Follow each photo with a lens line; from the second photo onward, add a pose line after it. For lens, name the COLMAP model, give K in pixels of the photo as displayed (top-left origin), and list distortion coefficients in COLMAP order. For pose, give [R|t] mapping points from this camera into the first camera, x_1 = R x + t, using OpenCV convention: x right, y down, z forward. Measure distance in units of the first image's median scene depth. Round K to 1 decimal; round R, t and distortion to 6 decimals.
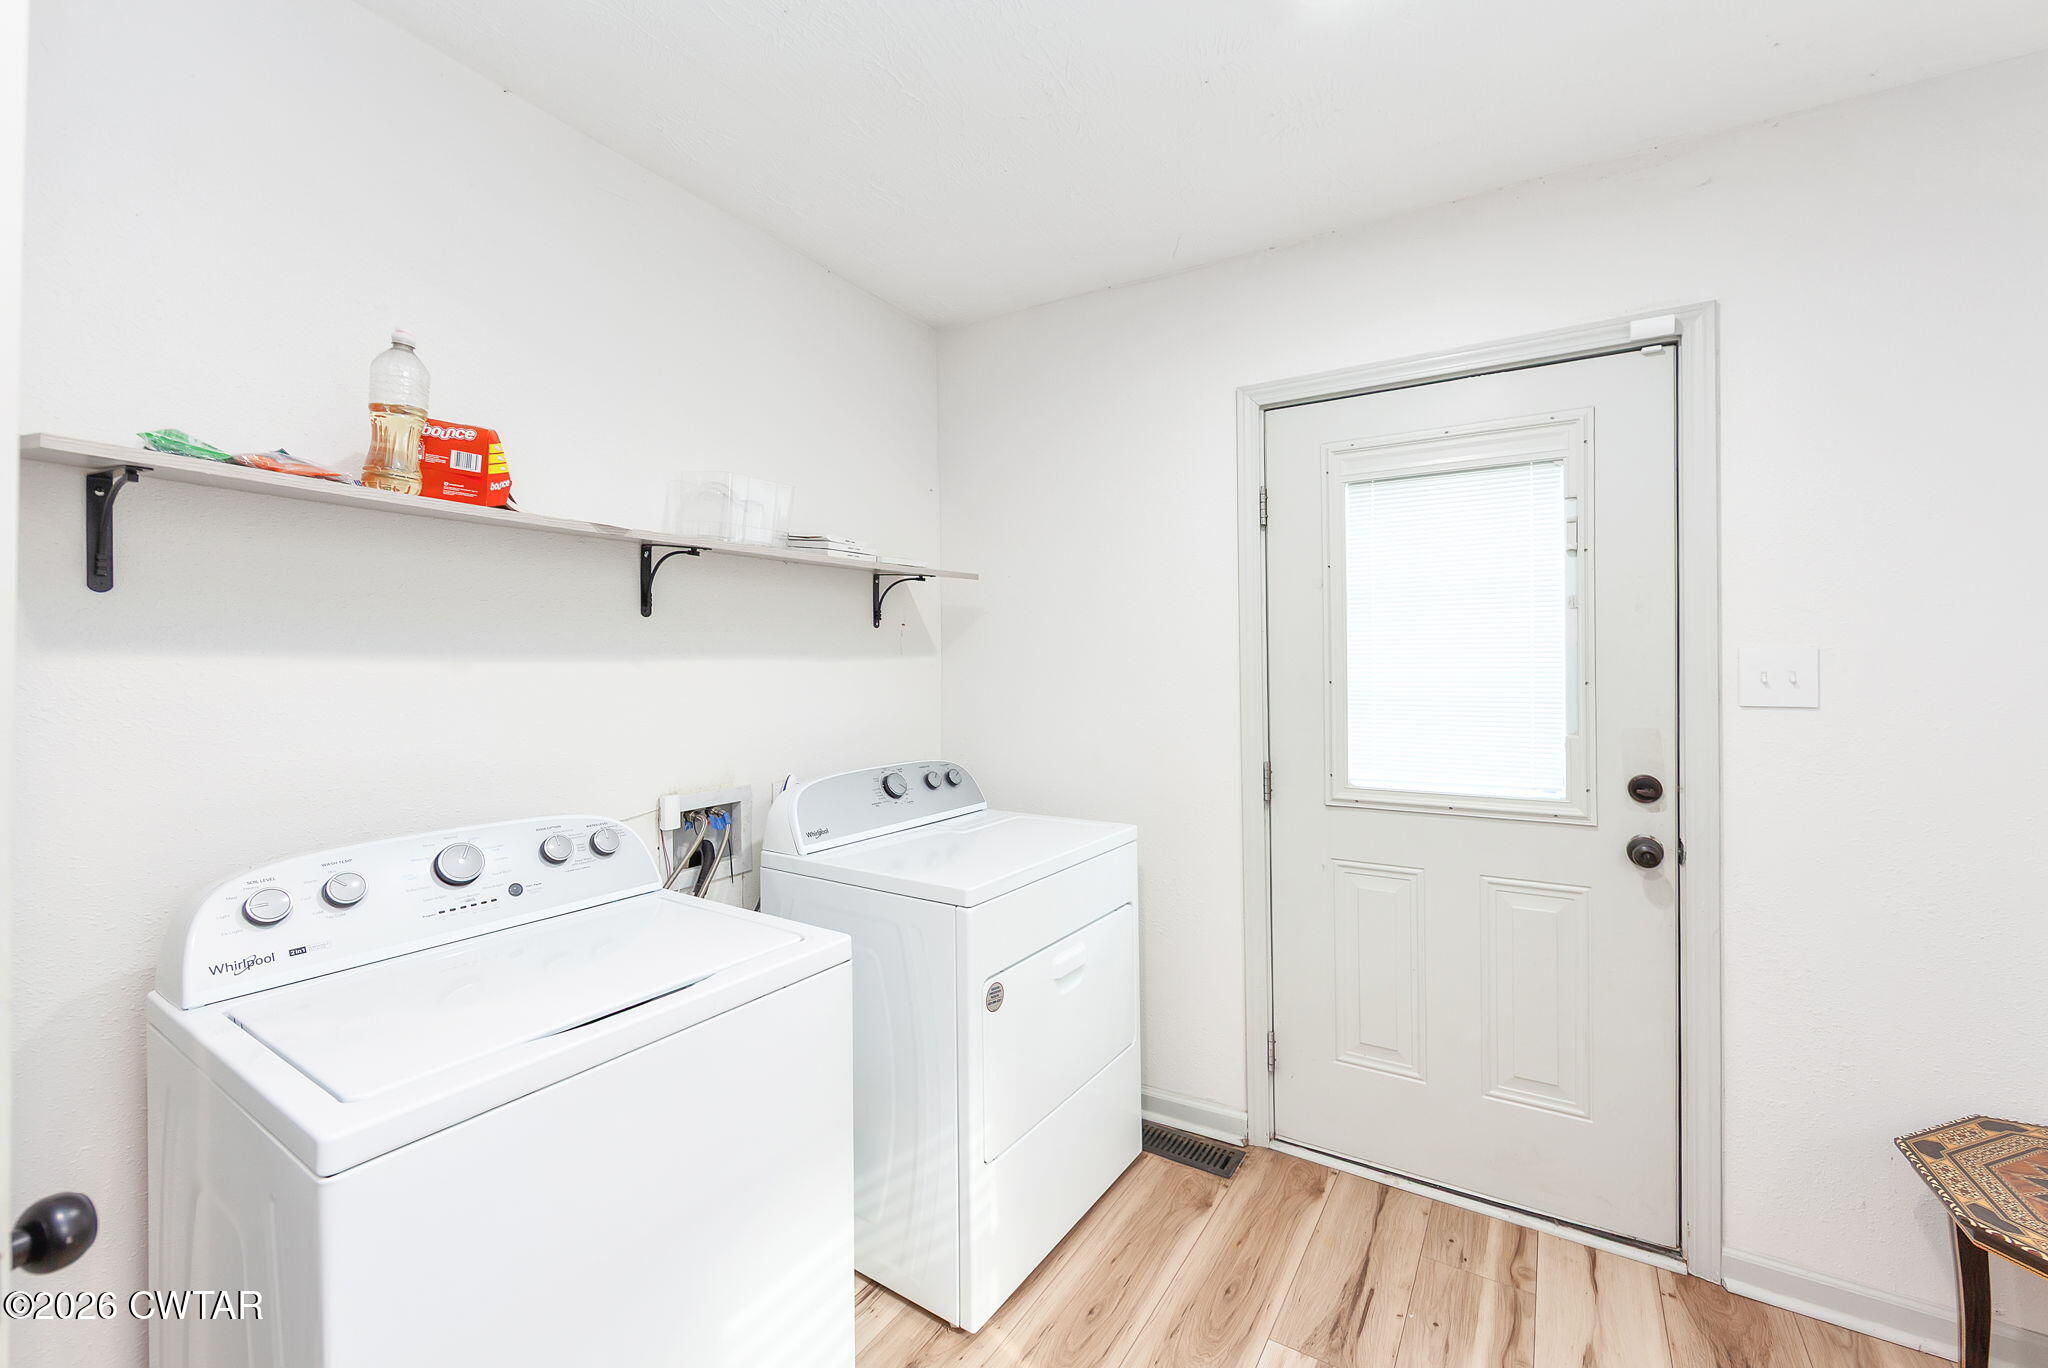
lens RADIAL K [[828.6, 0, 1041.4], [0, 828.6, 665.3], [0, 0, 1]] dist [-0.002699, -0.001019]
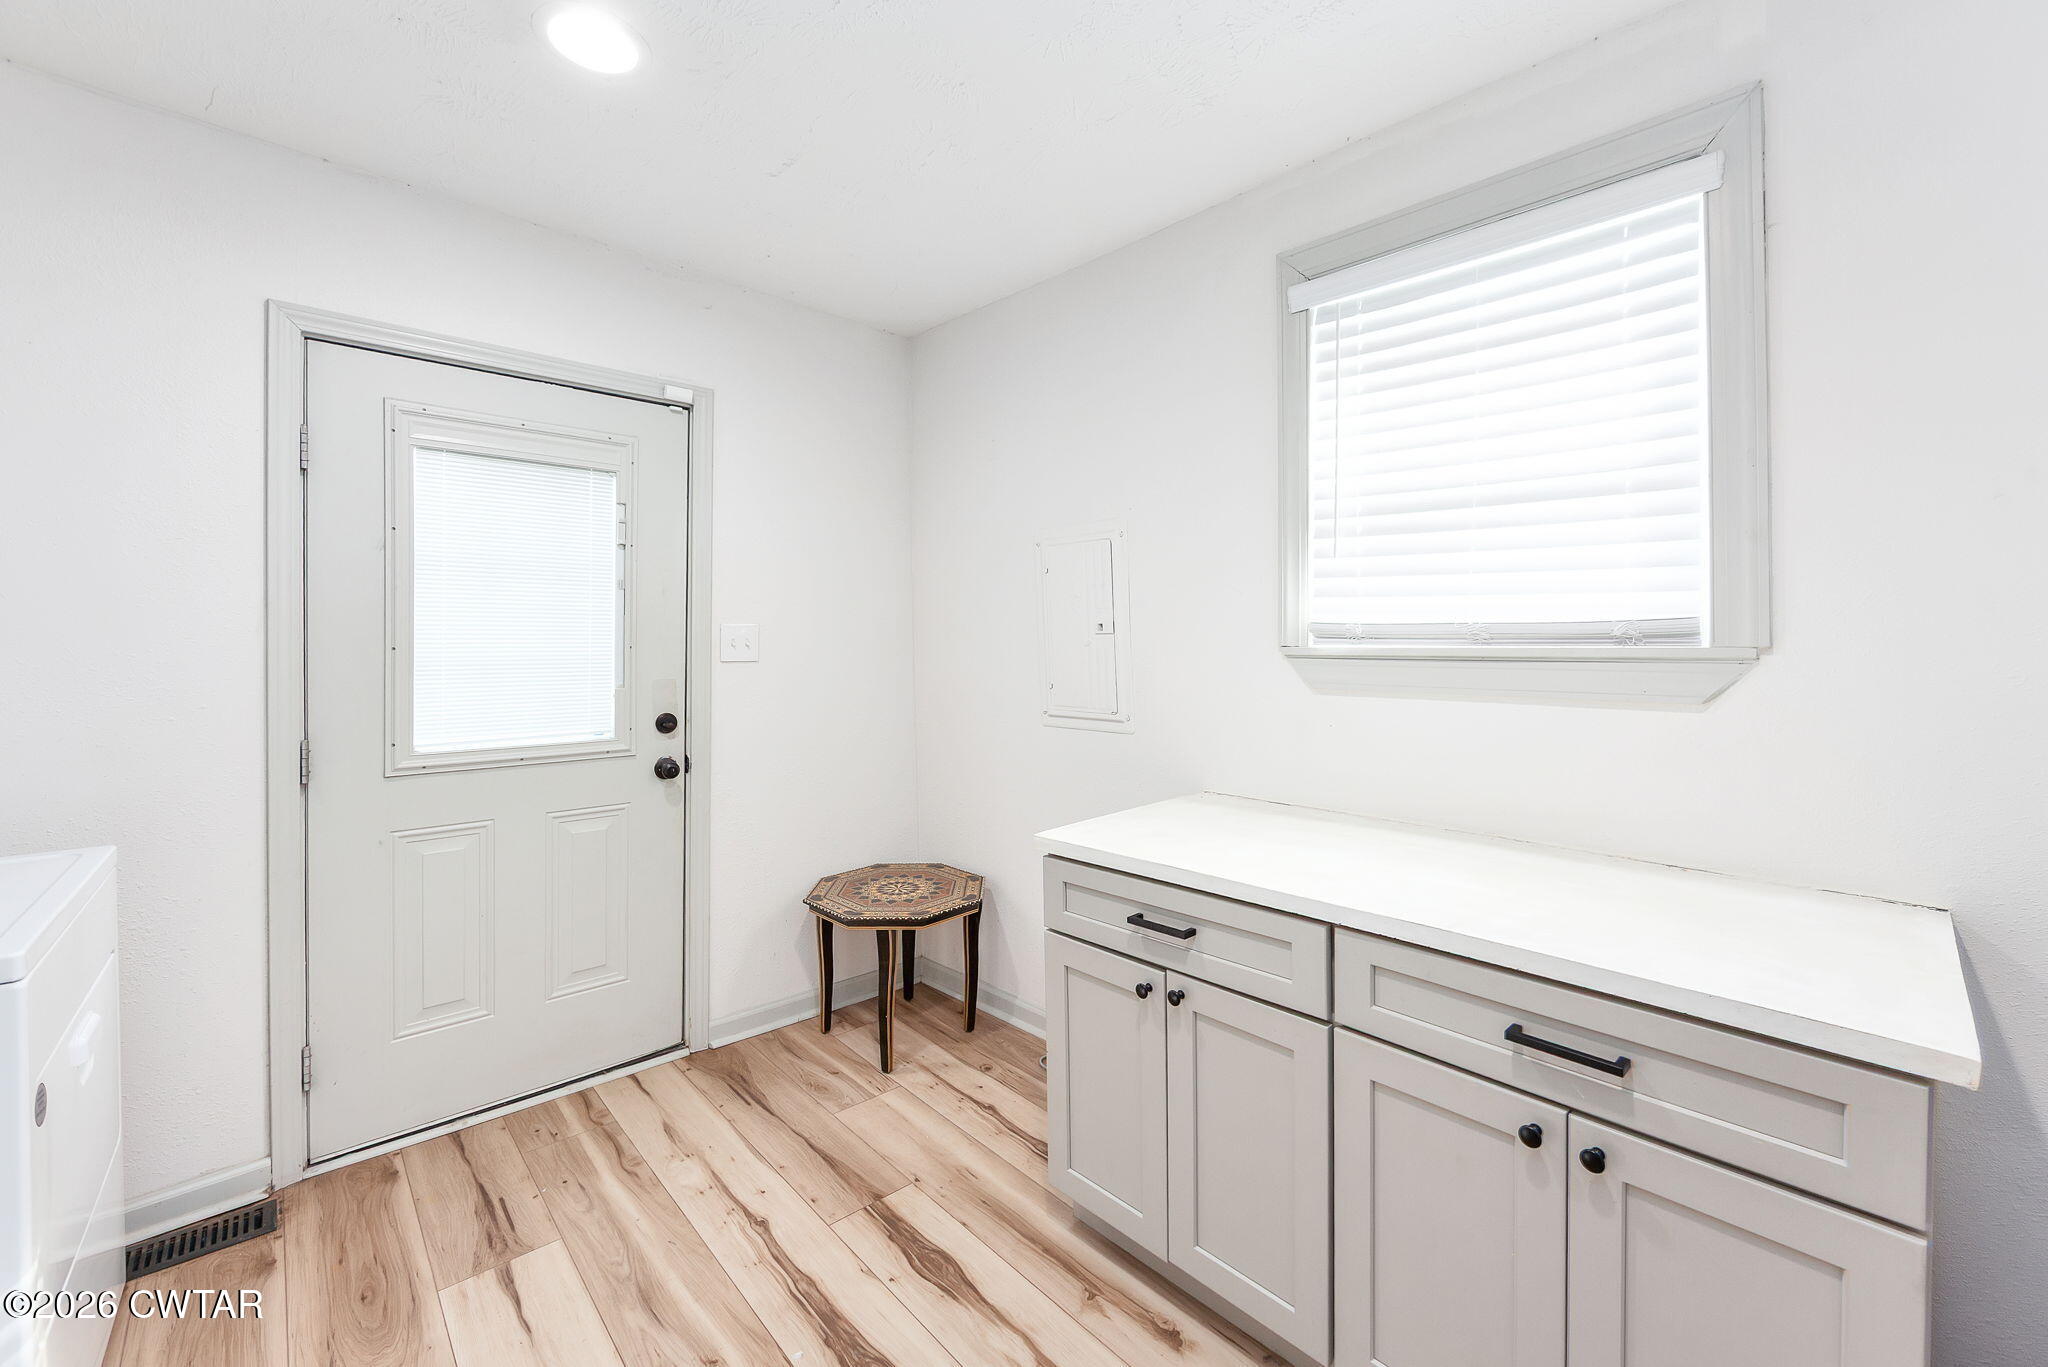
lens RADIAL K [[828.6, 0, 1077.2], [0, 828.6, 646.2], [0, 0, 1]] dist [-0.002699, -0.001019]
pose [[0.236403, -0.004254, 0.971646, -0.445825], [-0.008444, 0.999944, 0.006432, 0.005566], [-0.971618, -0.009725, 0.236354, 0.001126]]
